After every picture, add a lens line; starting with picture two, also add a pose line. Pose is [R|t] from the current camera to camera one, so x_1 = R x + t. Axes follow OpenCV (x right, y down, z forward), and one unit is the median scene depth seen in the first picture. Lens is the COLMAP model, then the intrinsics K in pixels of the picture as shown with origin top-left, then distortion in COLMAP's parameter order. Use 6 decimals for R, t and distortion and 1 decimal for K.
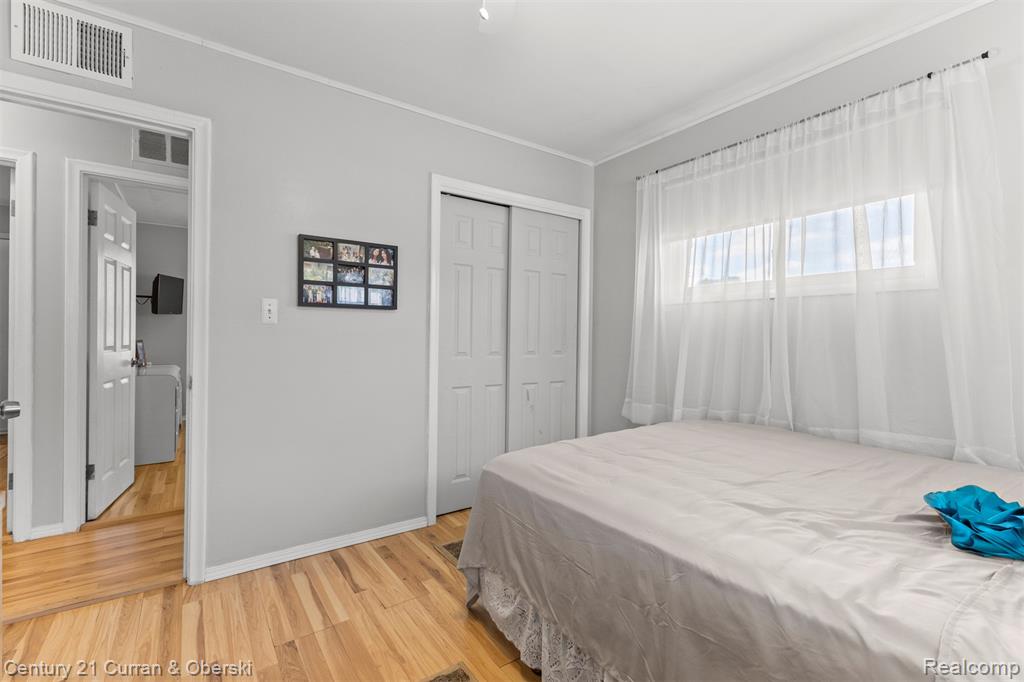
lens RADIAL K [[447.7, 0, 510.7], [0, 447.7, 337.4], [0, 0, 1]] dist [0.008693, -0.000328]
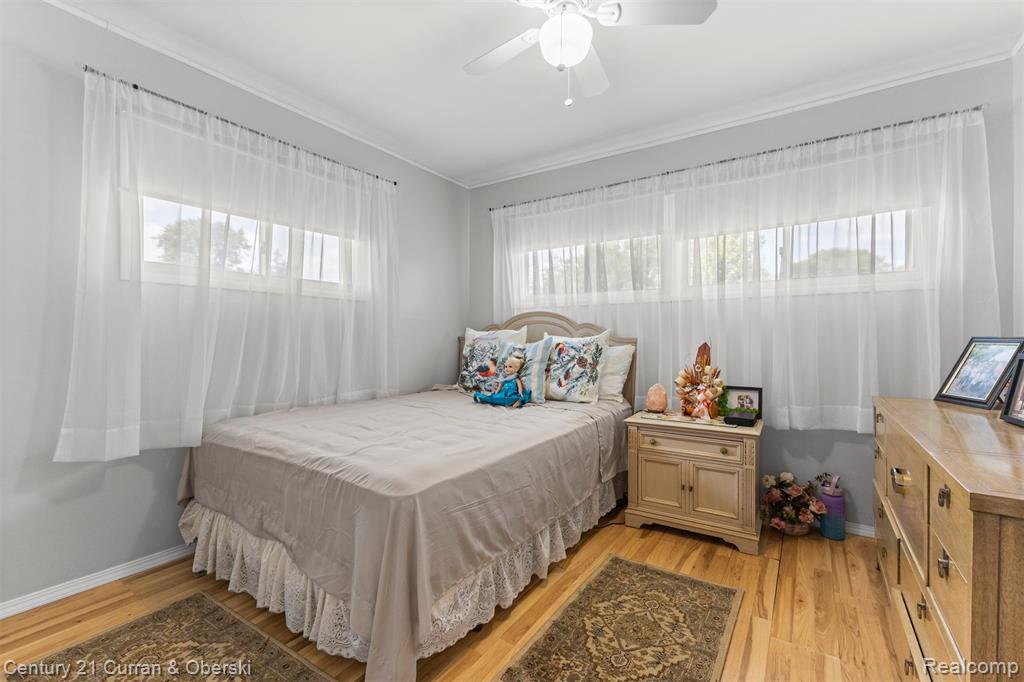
lens RADIAL K [[447.7, 0, 511.8], [0, 447.7, 338.0], [0, 0, 1]] dist [0.008693, -0.000328]
pose [[-0.351180, -0.009494, 0.936260, -0.917850], [-0.003503, 0.999955, 0.008826, 0.016196], [-0.936302, -0.000180, -0.351197, 1.205651]]
